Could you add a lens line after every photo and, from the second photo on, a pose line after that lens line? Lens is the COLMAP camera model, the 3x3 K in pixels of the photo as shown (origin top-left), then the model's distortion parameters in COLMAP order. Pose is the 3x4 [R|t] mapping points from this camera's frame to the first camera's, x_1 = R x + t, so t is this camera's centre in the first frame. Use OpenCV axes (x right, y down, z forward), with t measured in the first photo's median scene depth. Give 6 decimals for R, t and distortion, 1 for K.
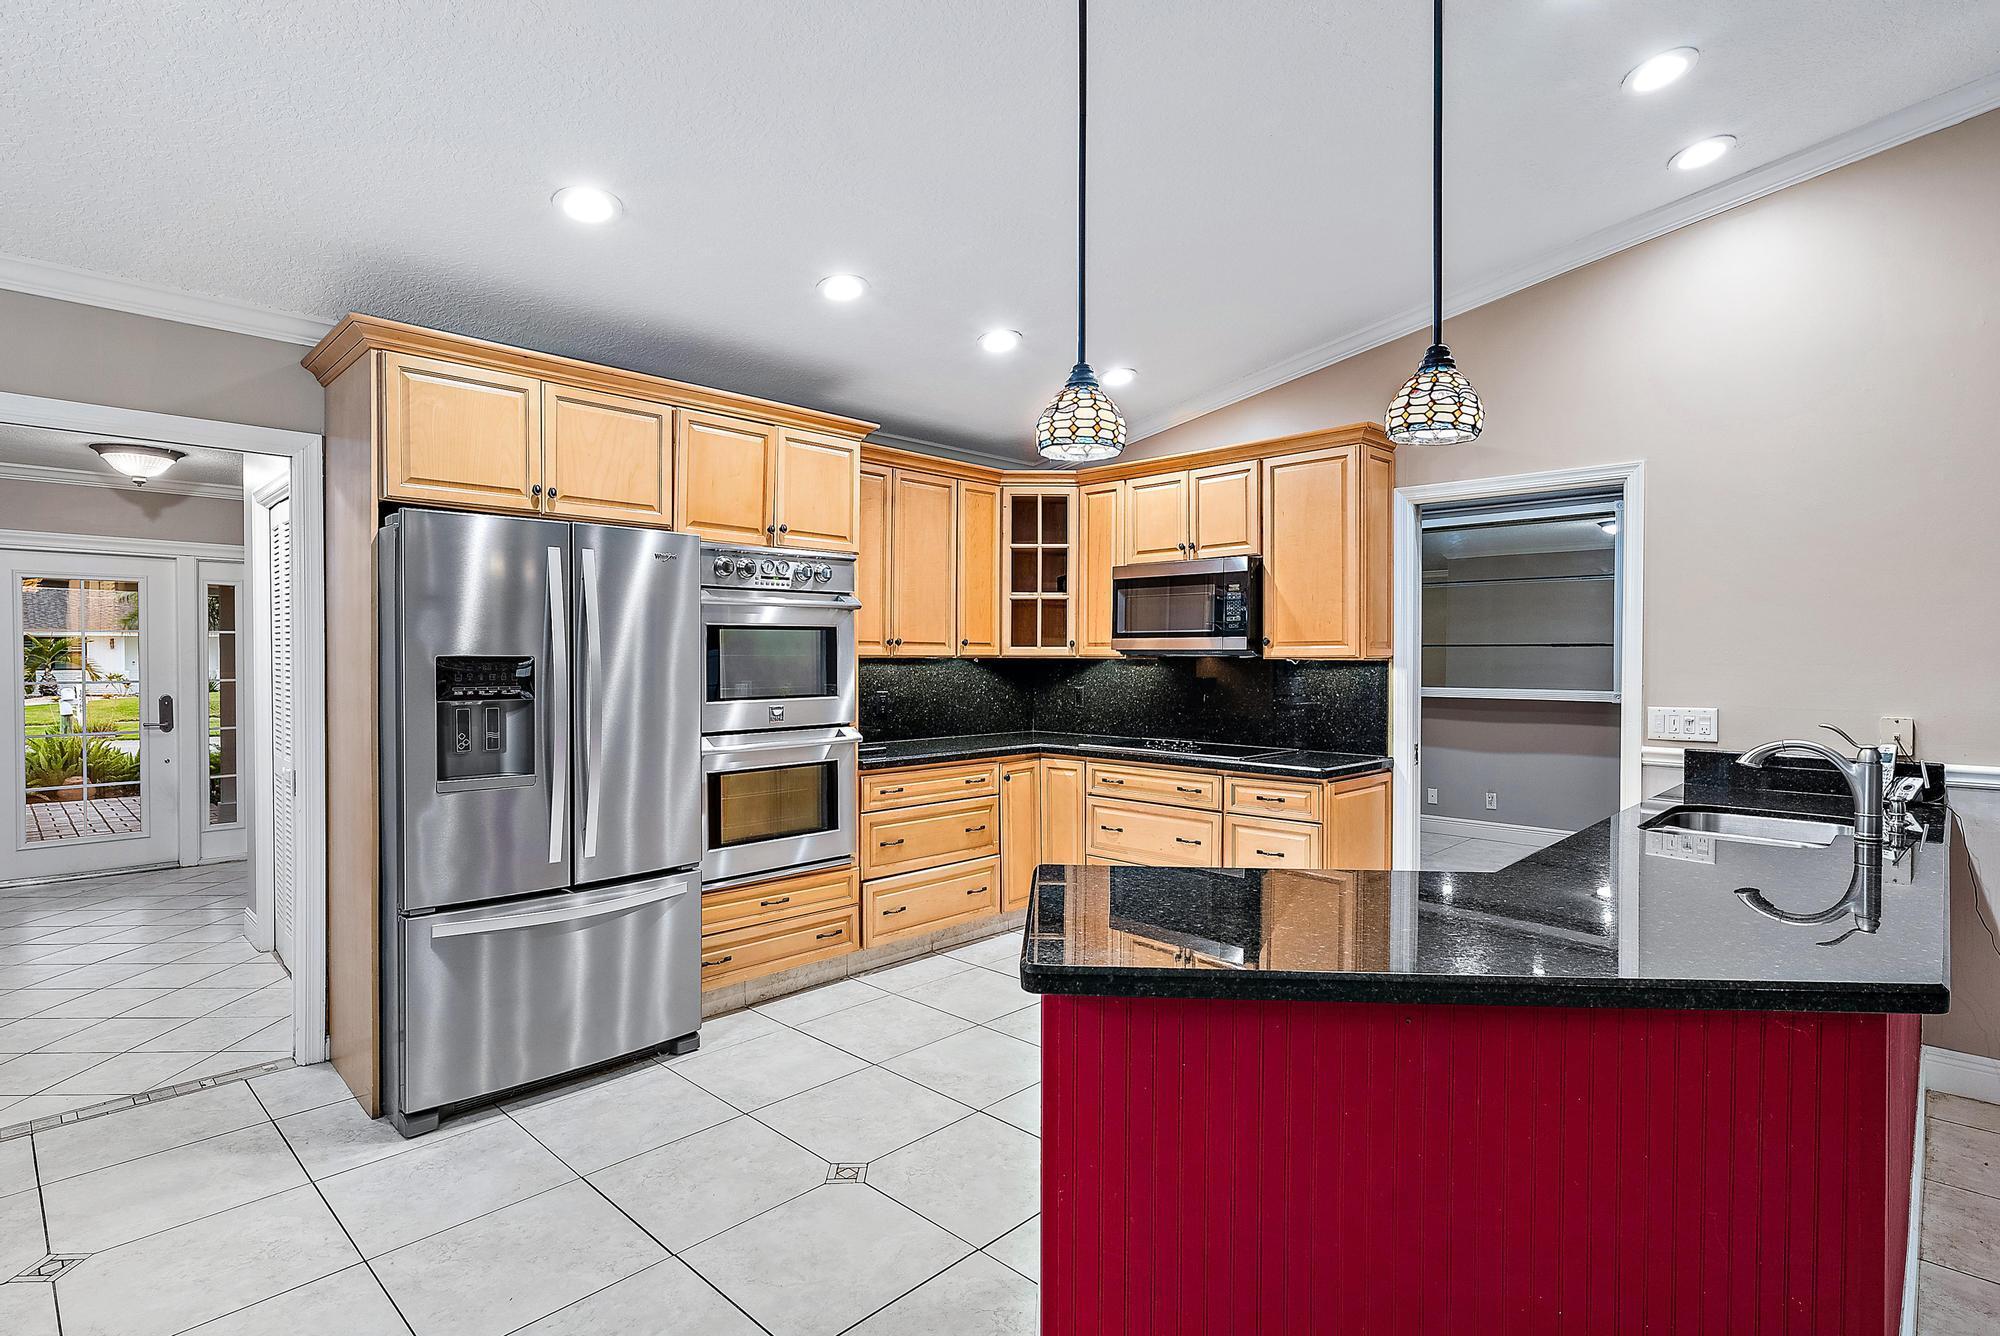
lens RADIAL K [[987.0, 0, 1001.6], [0, 987.0, 667.7], [0, 0, 1]] dist [0.004377, -0.000611]
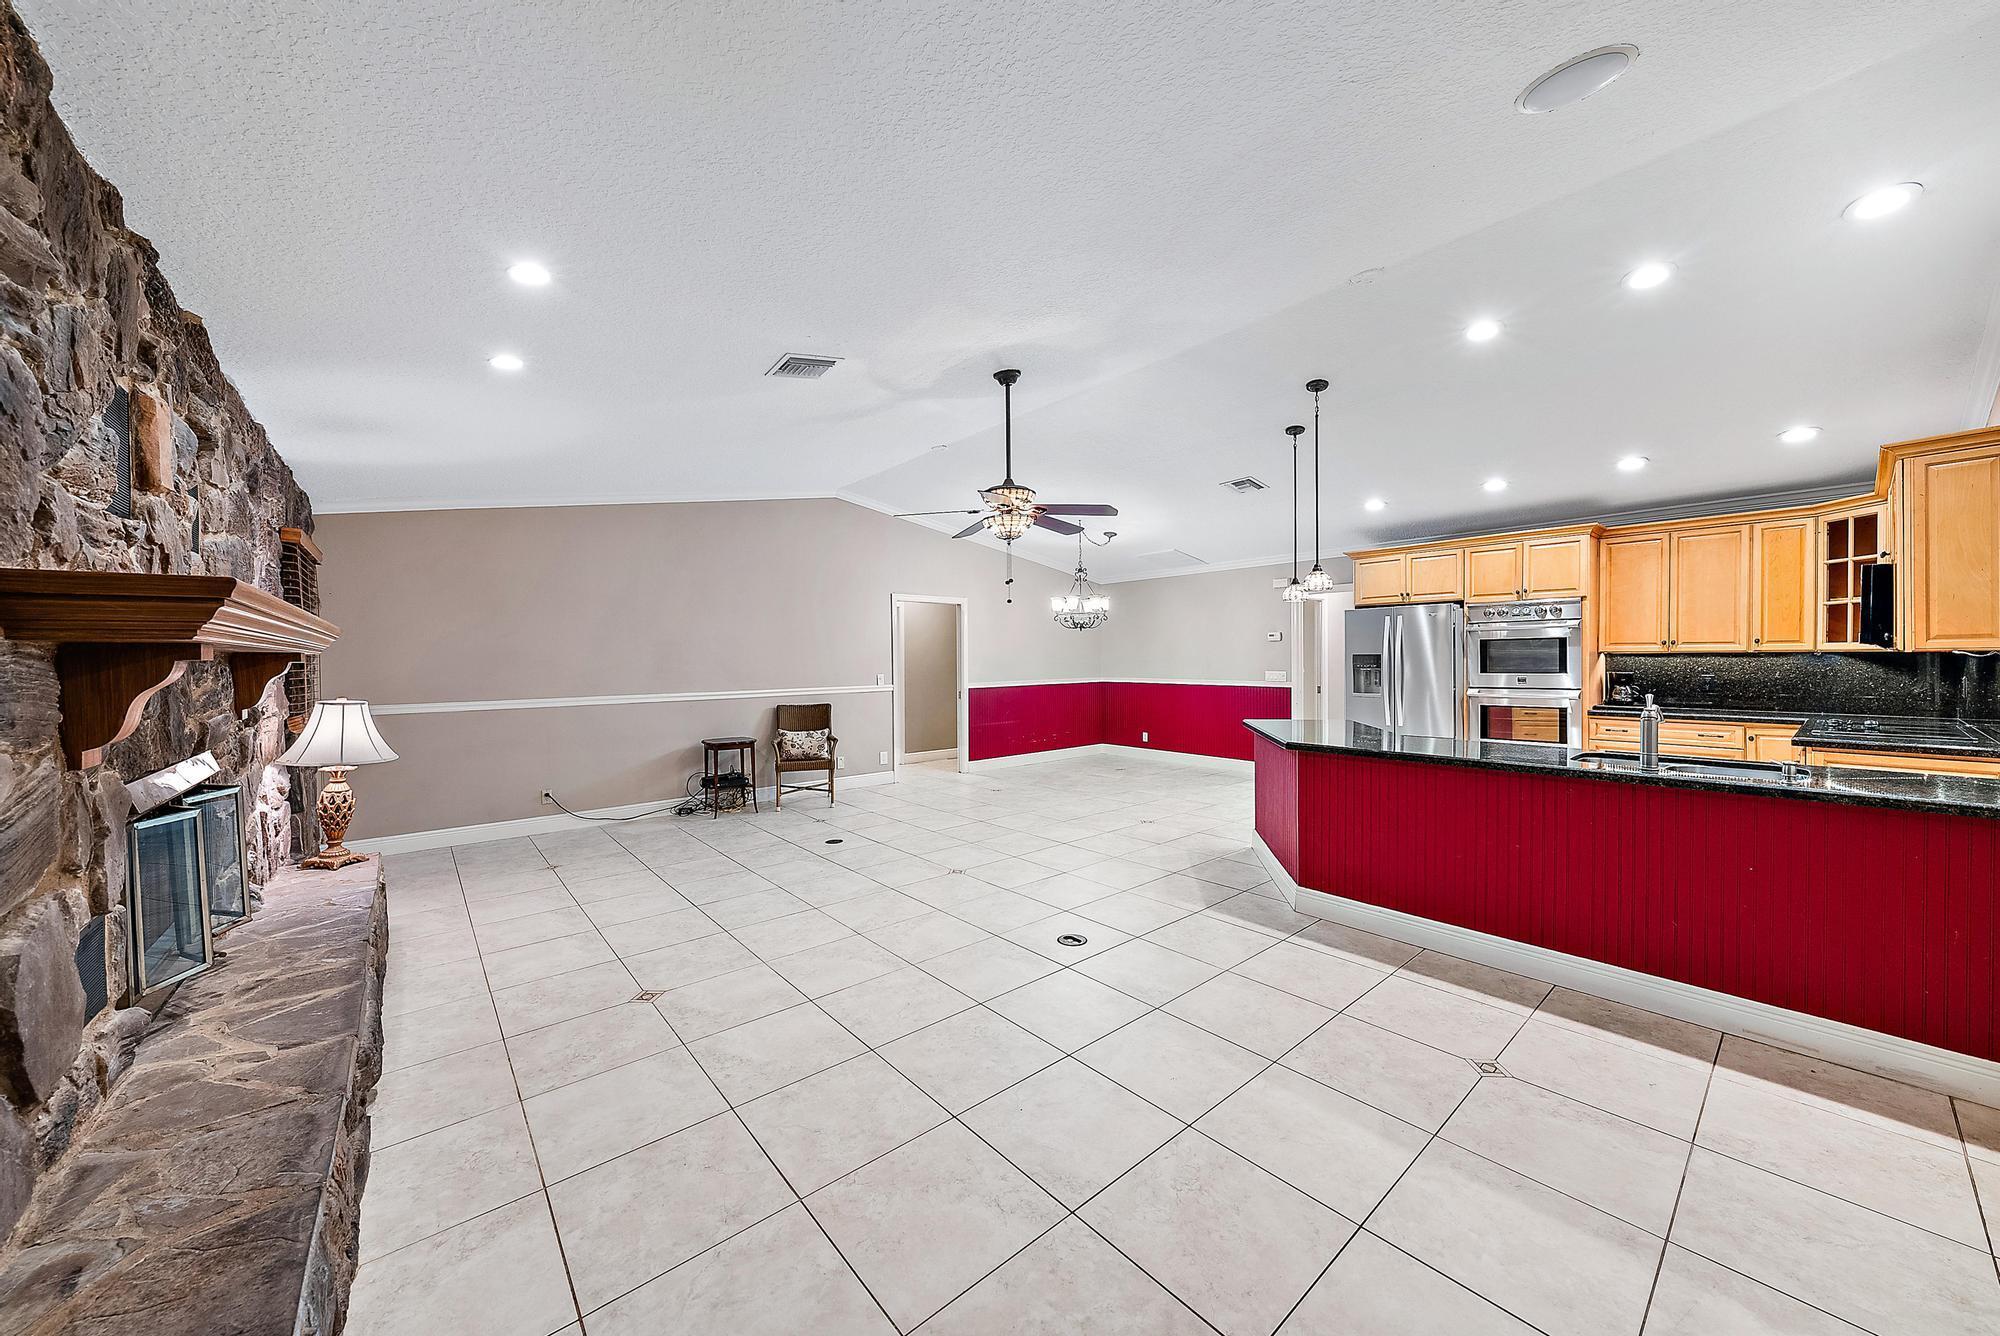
lens RADIAL K [[701.4, 0, 1012.3], [0, 701.4, 668.5], [0, 0, 1]] dist [-0.001788, -0.000038]
pose [[-0.092965, 0.015218, -0.995553, 1.244521], [-0.003112, 0.999874, 0.015575, 0.001377], [0.995665, 0.004546, -0.092906, 0.067547]]
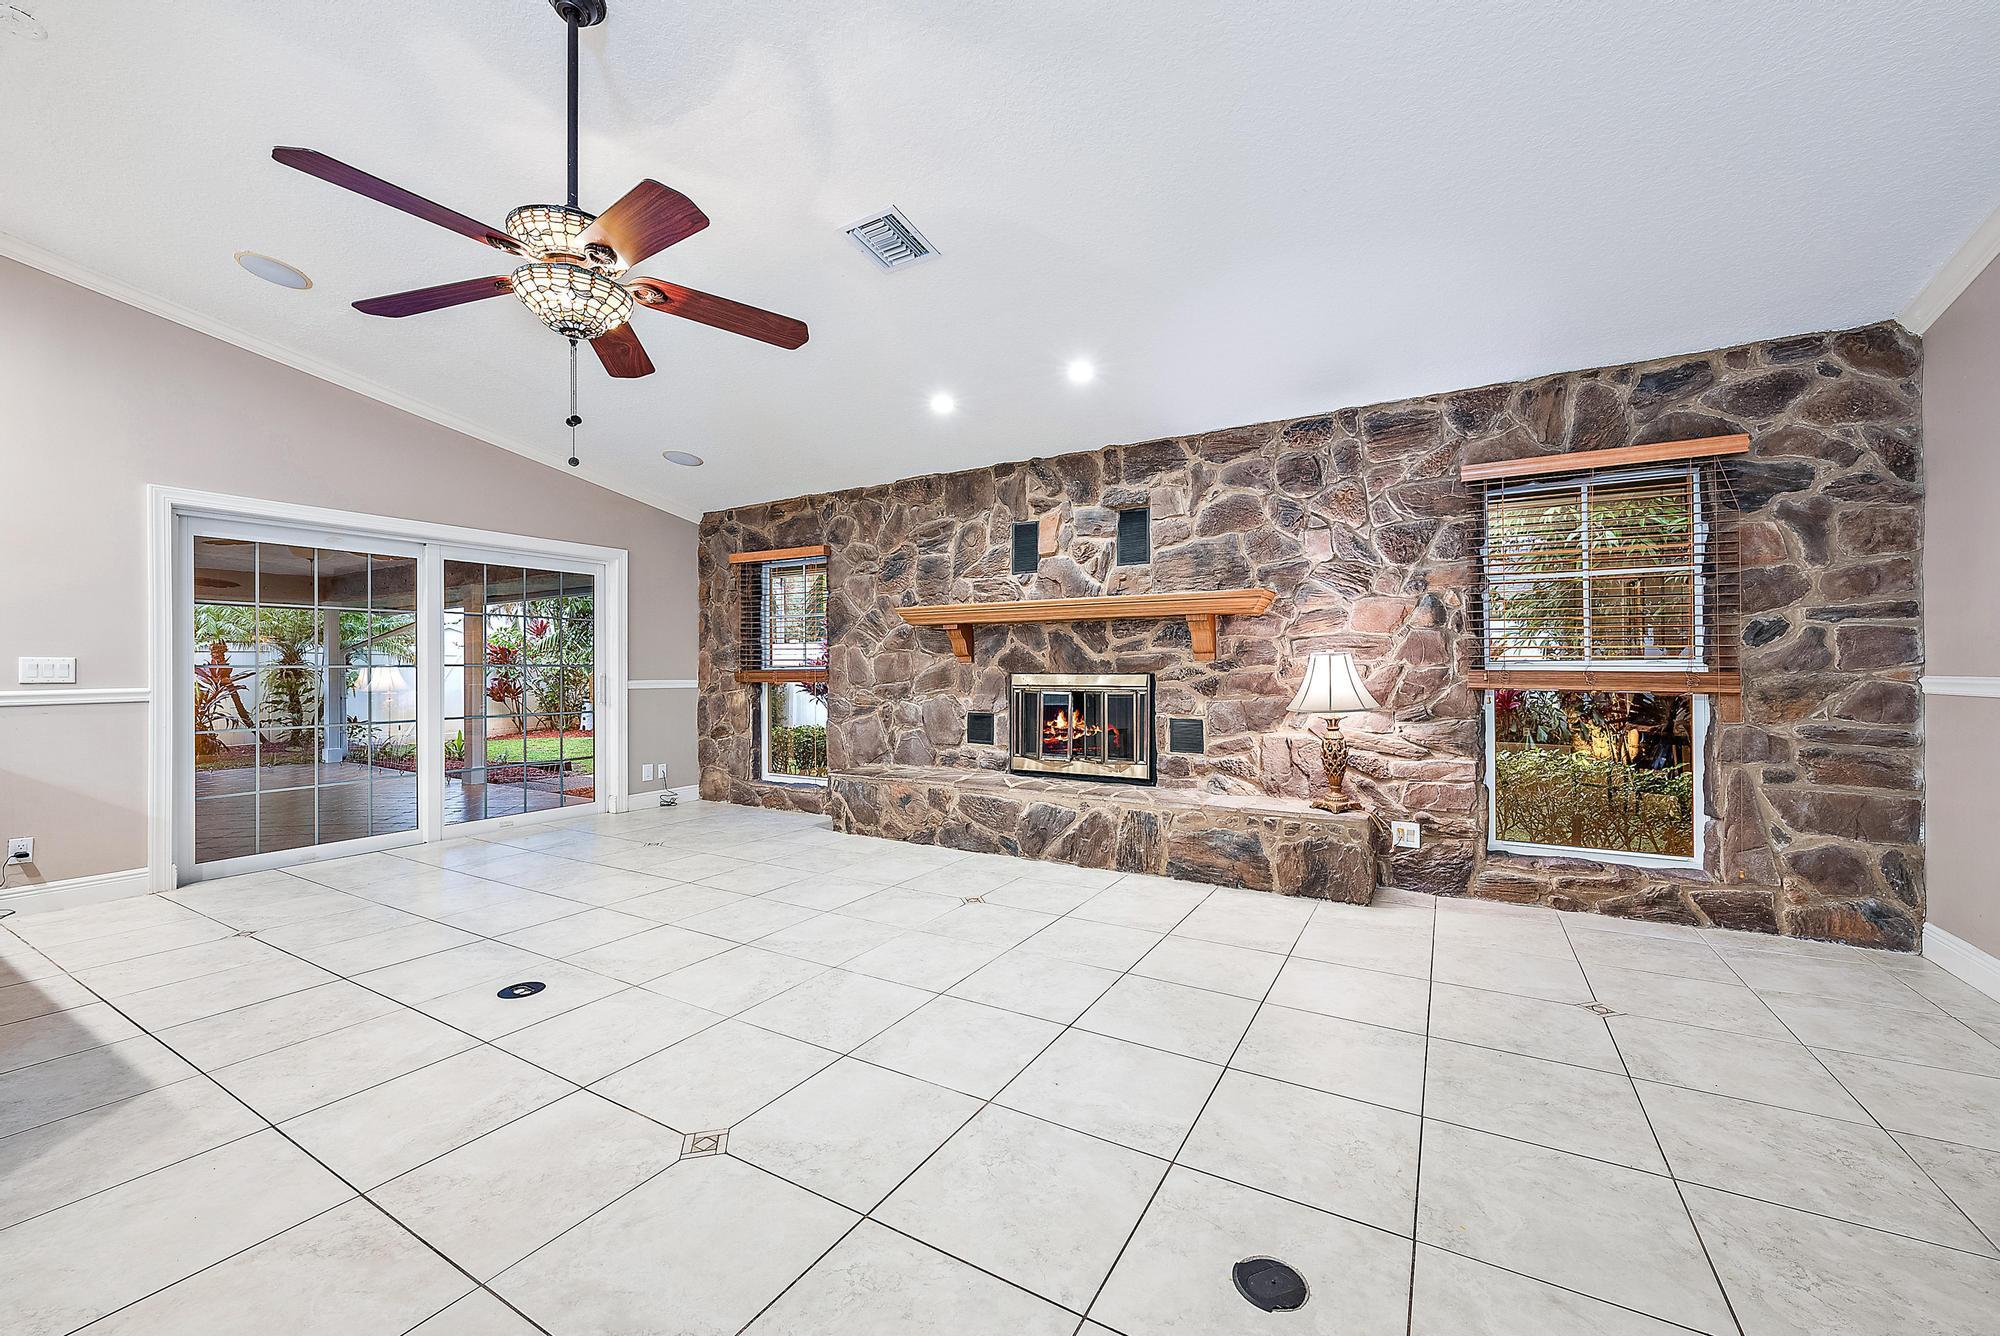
lens RADIAL K [[779.2, 0, 1001.3], [0, 779.2, 666.6], [0, 0, 1]] dist [-0.001111, 0.000195]
pose [[-0.227201, 0.001913, 0.973846, -0.299429], [0.017686, 0.999841, 0.002162, 0.064668], [-0.973687, 0.017715, -0.227199, -0.186203]]
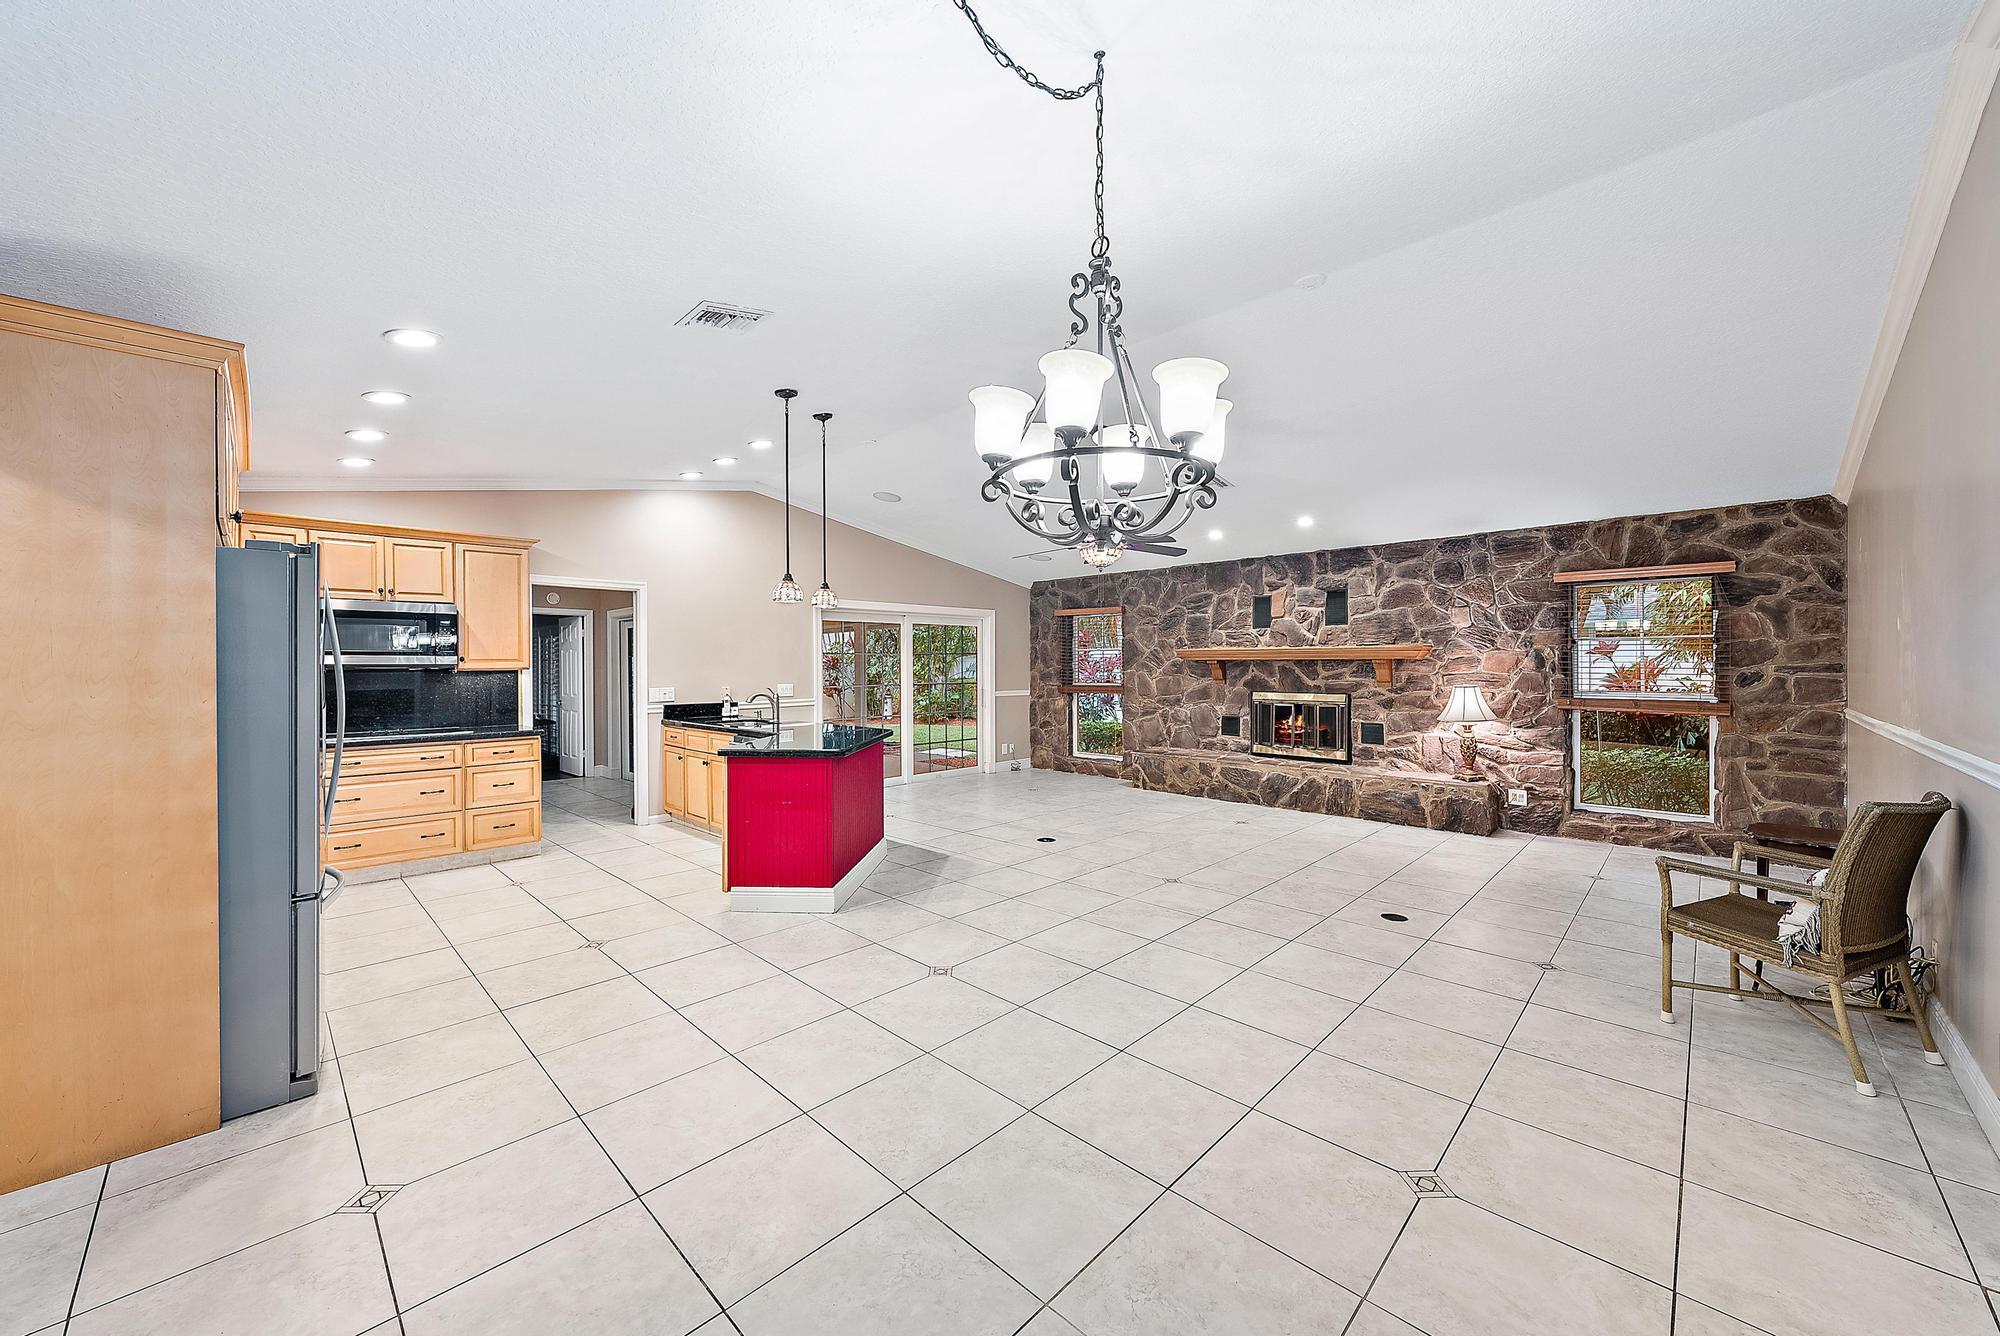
lens RADIAL K [[750.2, 0, 998.6], [0, 750.2, 666.3], [0, 0, 1]] dist [-0.003183, 0.000045]
pose [[0.011397, -0.005059, 0.999922, -0.983993], [0.017776, 0.999830, 0.004856, -0.005551], [-0.999777, 0.017719, 0.011485, 0.130233]]
